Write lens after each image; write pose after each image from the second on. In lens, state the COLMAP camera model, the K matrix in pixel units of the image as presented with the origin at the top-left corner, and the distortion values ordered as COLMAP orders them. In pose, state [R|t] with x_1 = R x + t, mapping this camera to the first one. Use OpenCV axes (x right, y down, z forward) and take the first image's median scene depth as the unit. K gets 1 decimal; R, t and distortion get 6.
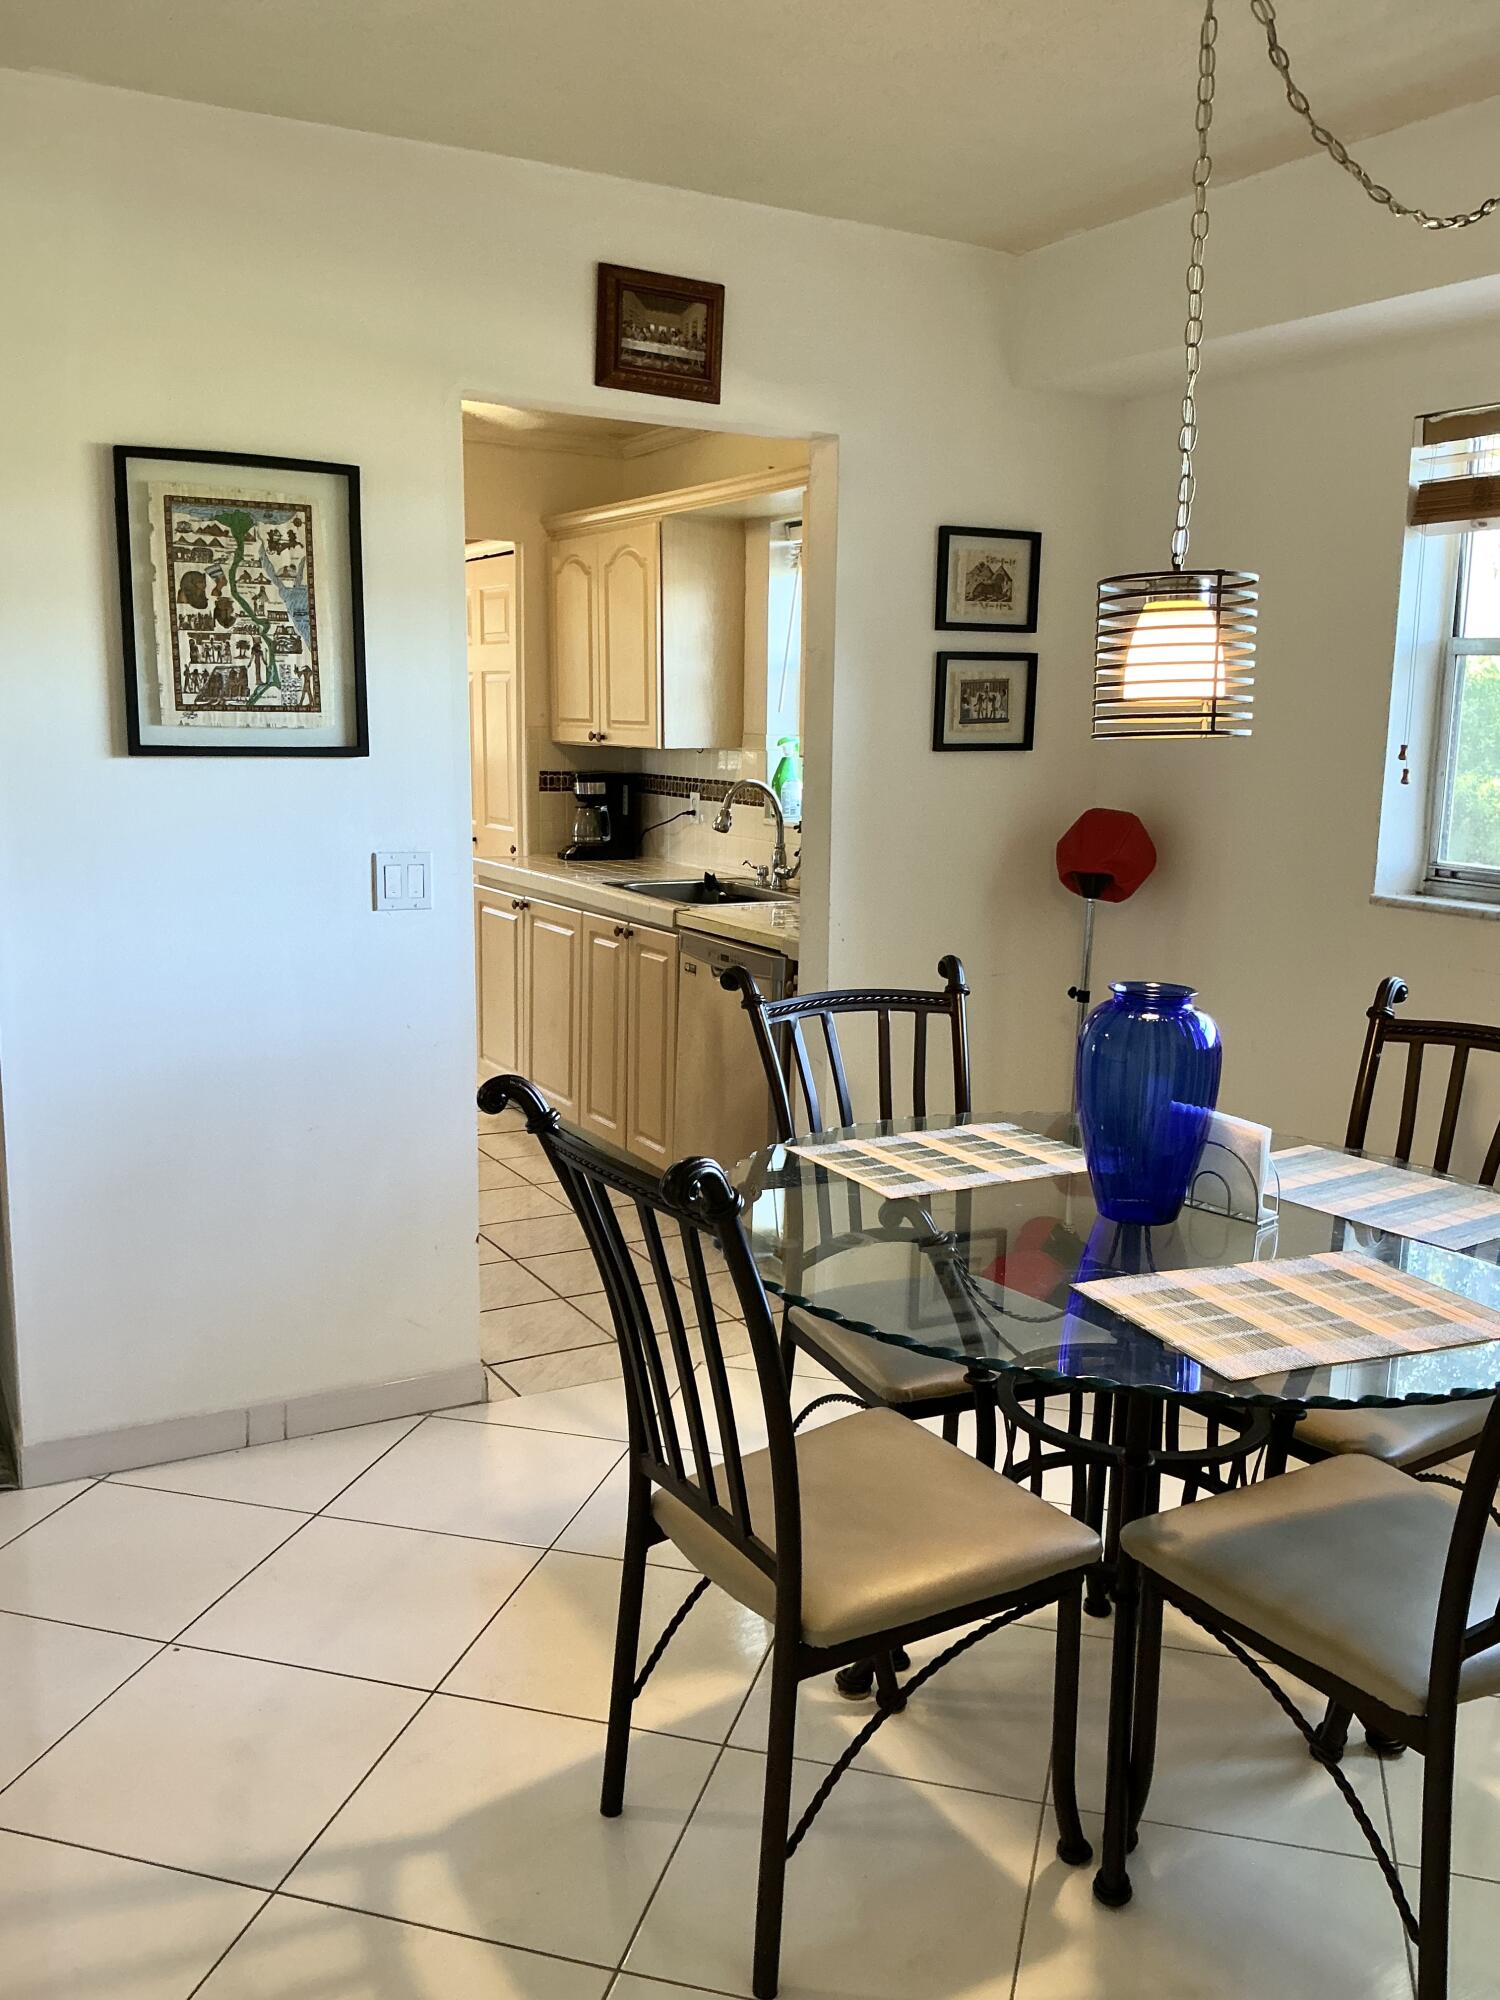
lens RADIAL K [[1651.6, 0, 750.0], [0, 1651.6, 1000.0], [0, 0, 1]] dist [0.135961, -0.284710]
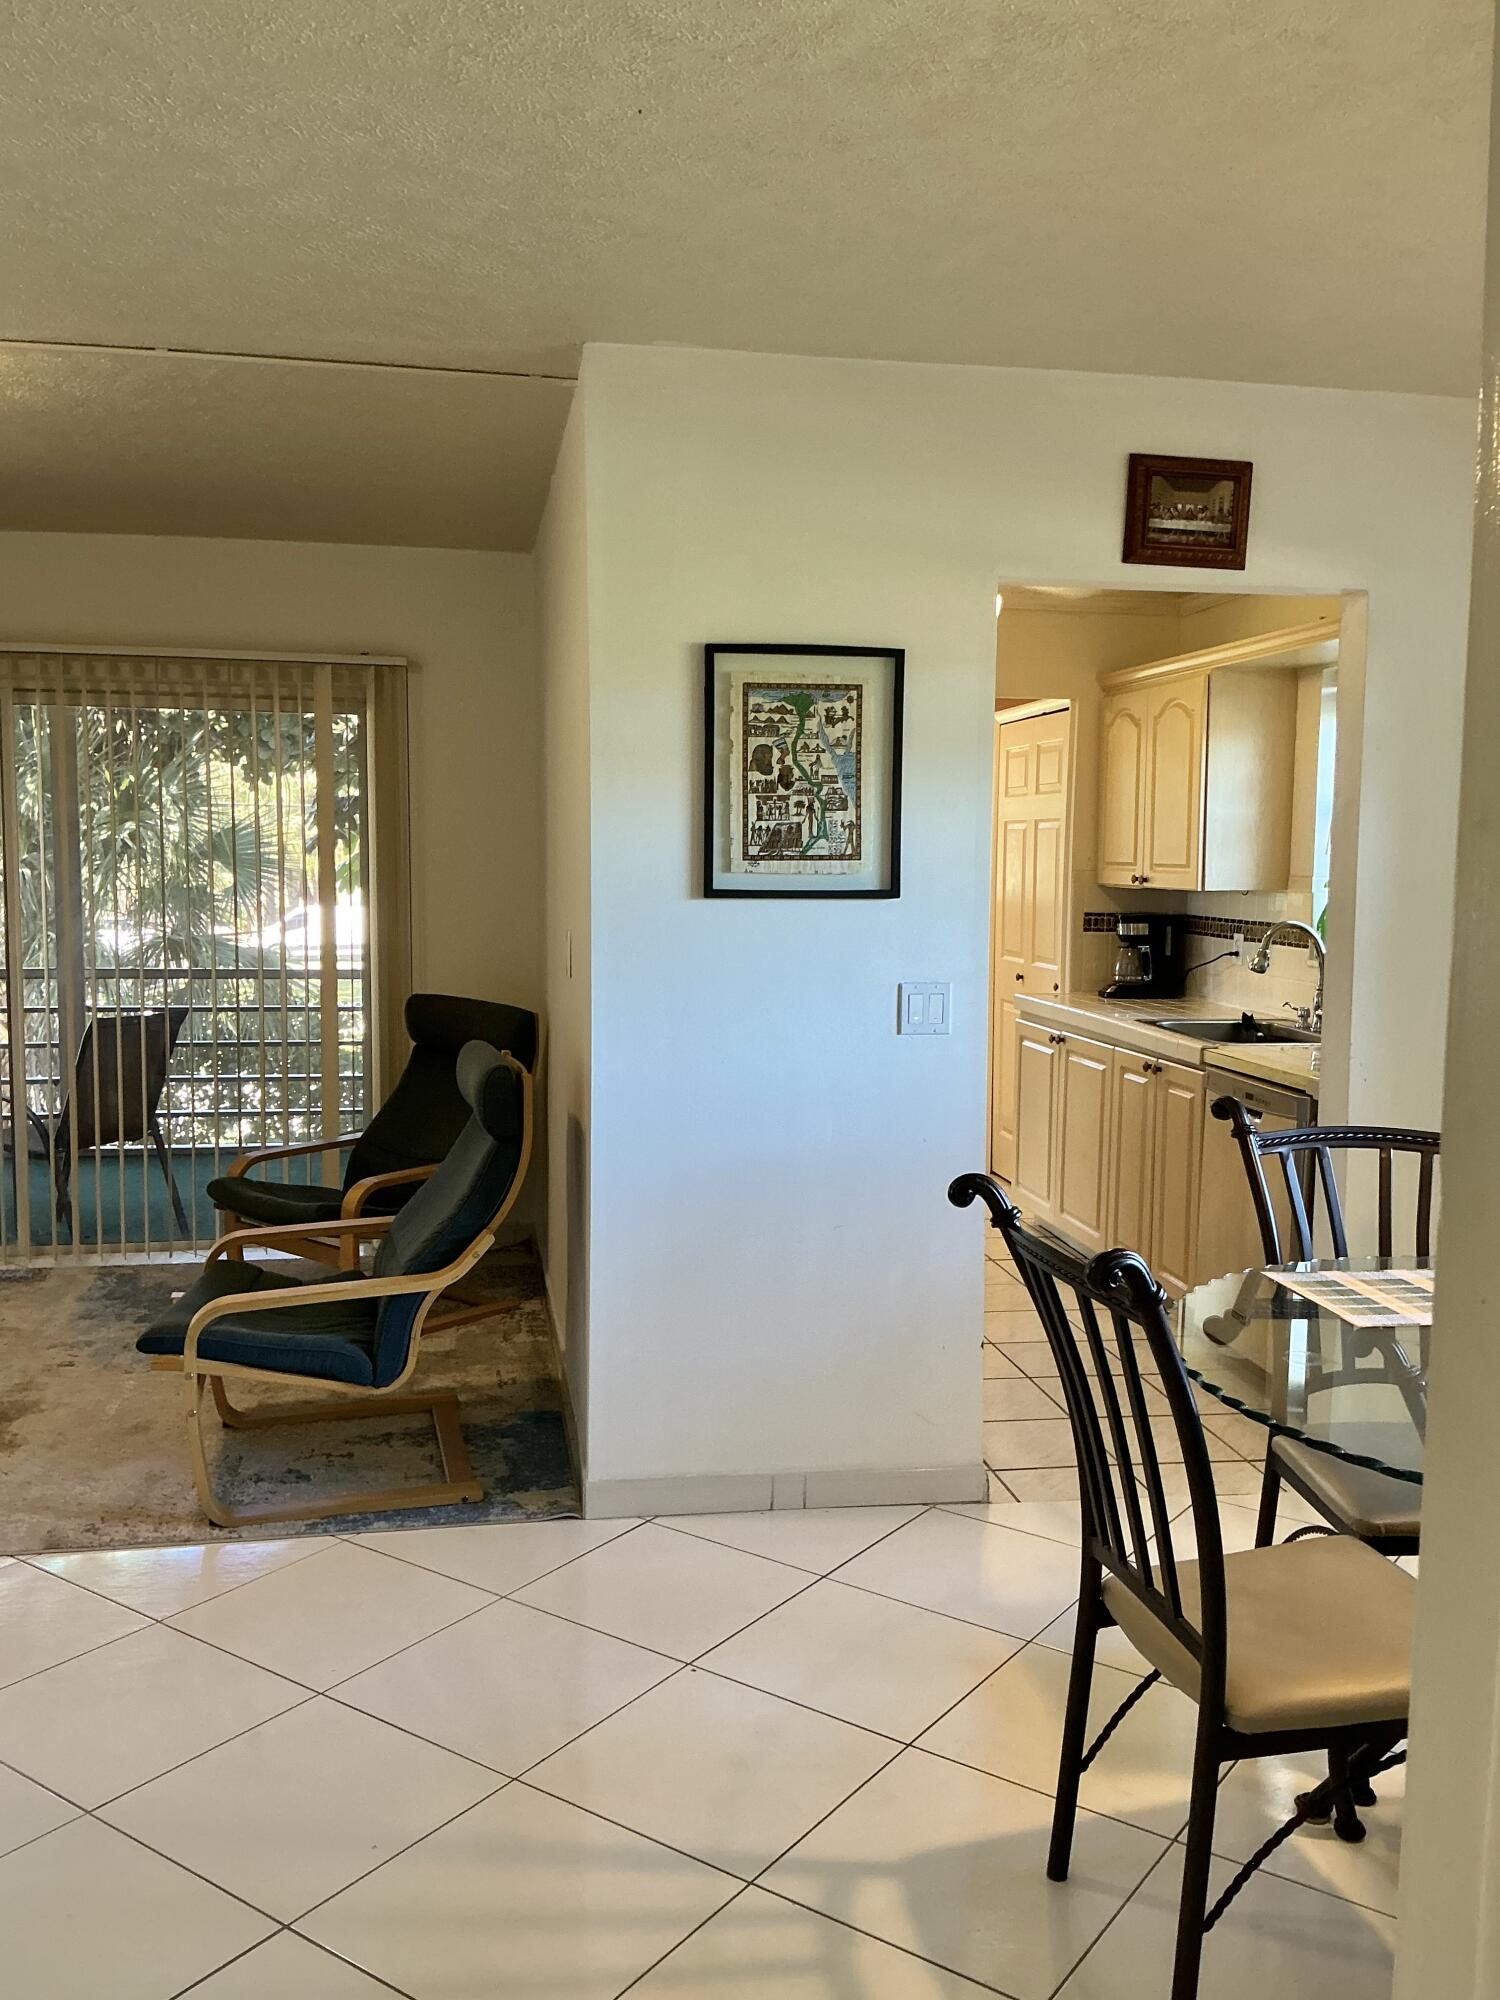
lens RADIAL K [[1651.6, 0, 750.0], [0, 1651.6, 1000.0], [0, 0, 1]] dist [0.135961, -0.284710]
pose [[0.940703, 0.024840, -0.338322, 0.059098], [-0.053596, 0.995672, -0.075921, 0.013905], [0.334972, 0.089552, 0.937963, -0.085409]]
